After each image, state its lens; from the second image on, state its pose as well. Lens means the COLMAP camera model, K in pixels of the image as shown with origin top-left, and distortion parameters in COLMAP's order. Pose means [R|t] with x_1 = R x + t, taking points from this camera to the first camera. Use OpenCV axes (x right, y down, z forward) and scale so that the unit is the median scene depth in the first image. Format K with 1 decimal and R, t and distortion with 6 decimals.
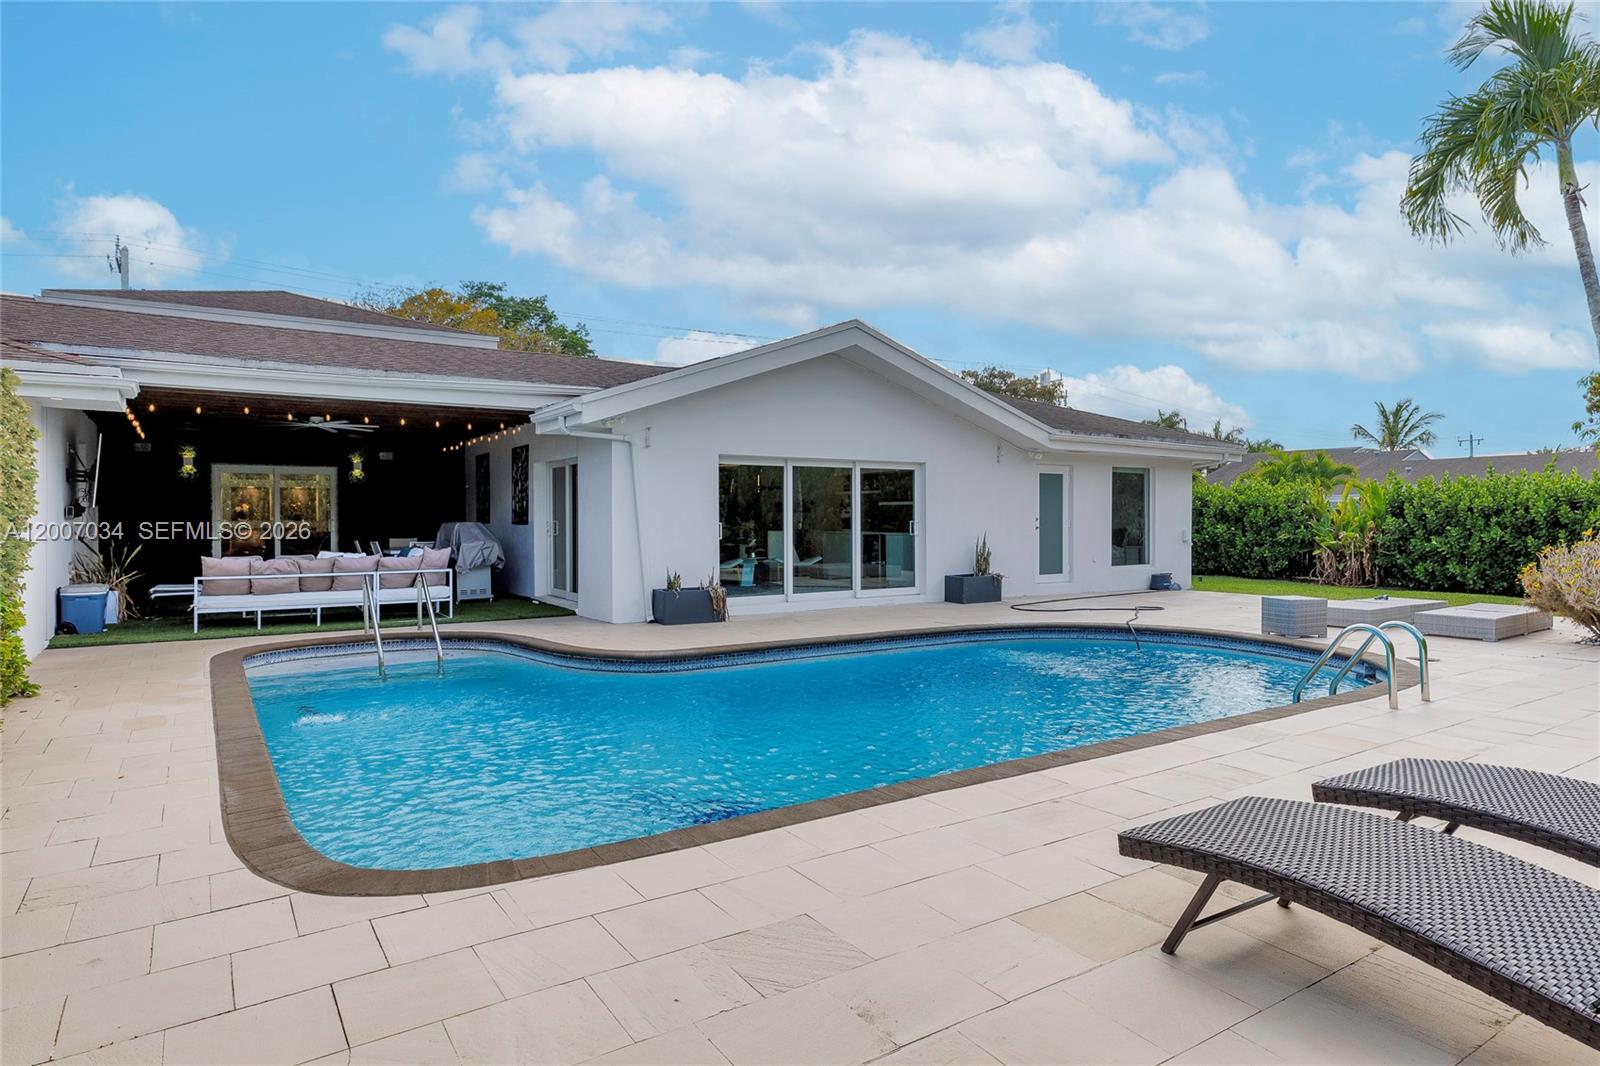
lens RADIAL K [[921.4, 0, 800.0], [0, 921.4, 533.0], [0, 0, 1]] dist [0.003942, 0.000870]
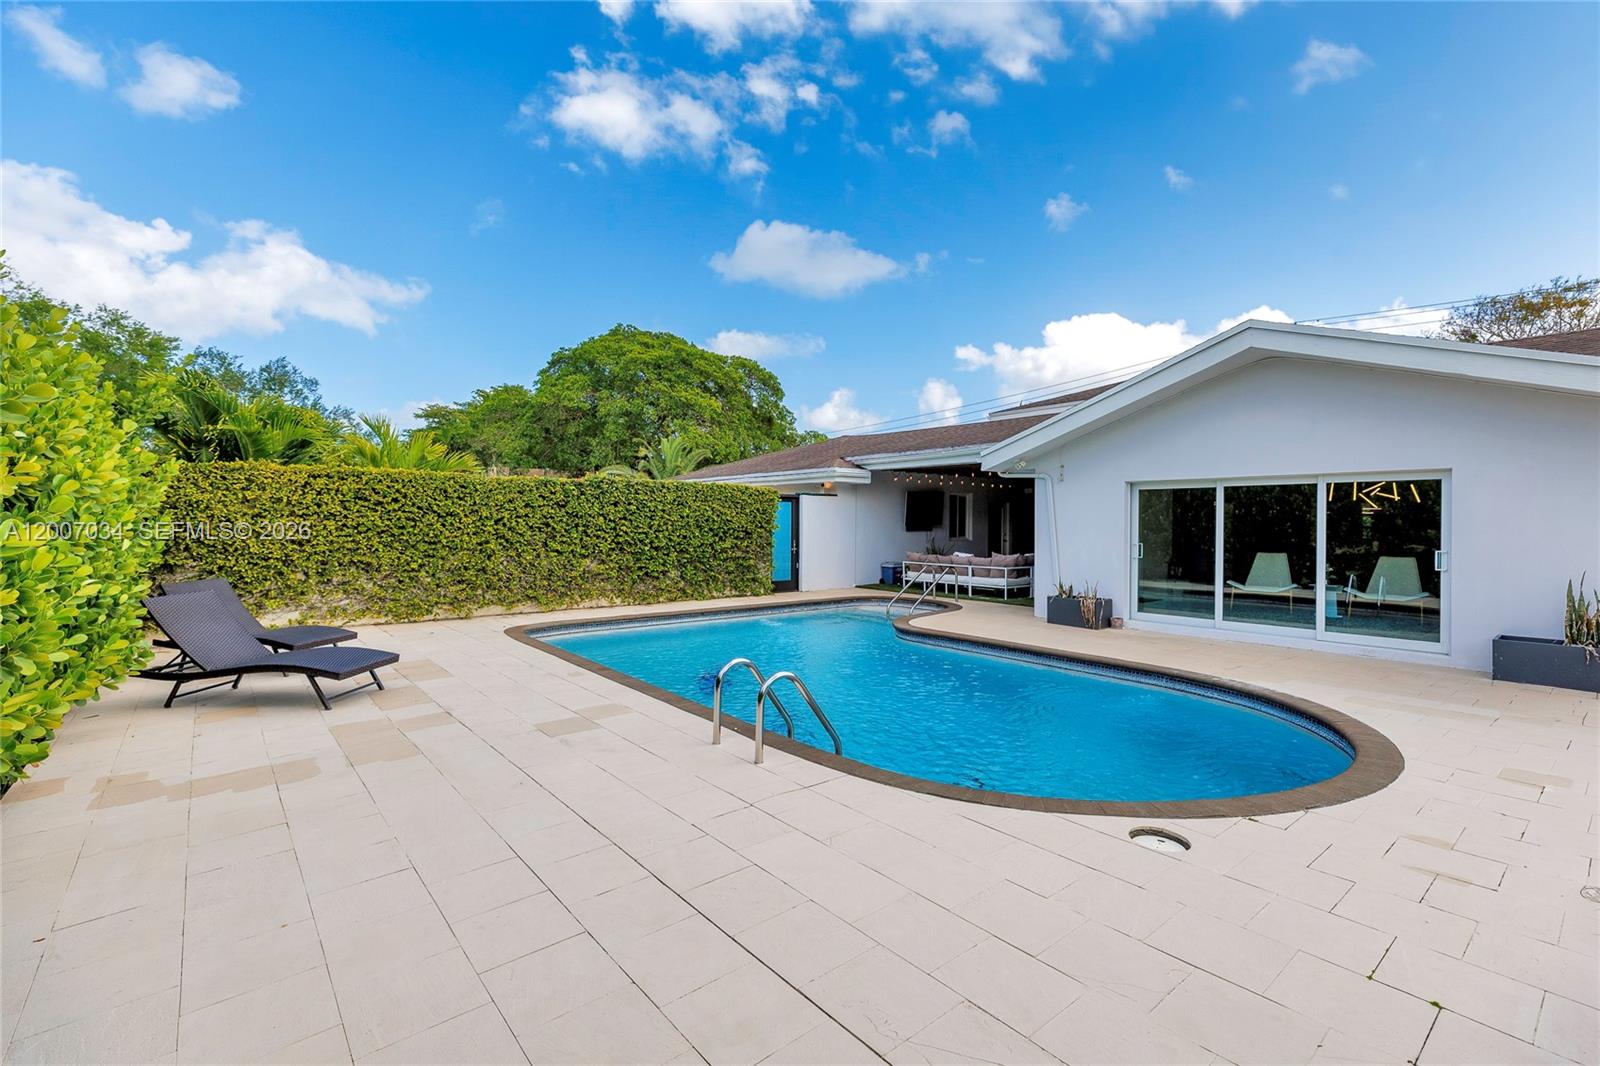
lens RADIAL K [[721.5, 0, 800.0], [0, 721.5, 533.0], [0, 0, 1]] dist [-0.000427, 0.000416]
pose [[0.088417, 0.017139, -0.995936, 0.699937], [-0.024135, 0.999595, 0.015059, -0.025326], [0.995791, 0.022705, 0.088795, 0.498973]]
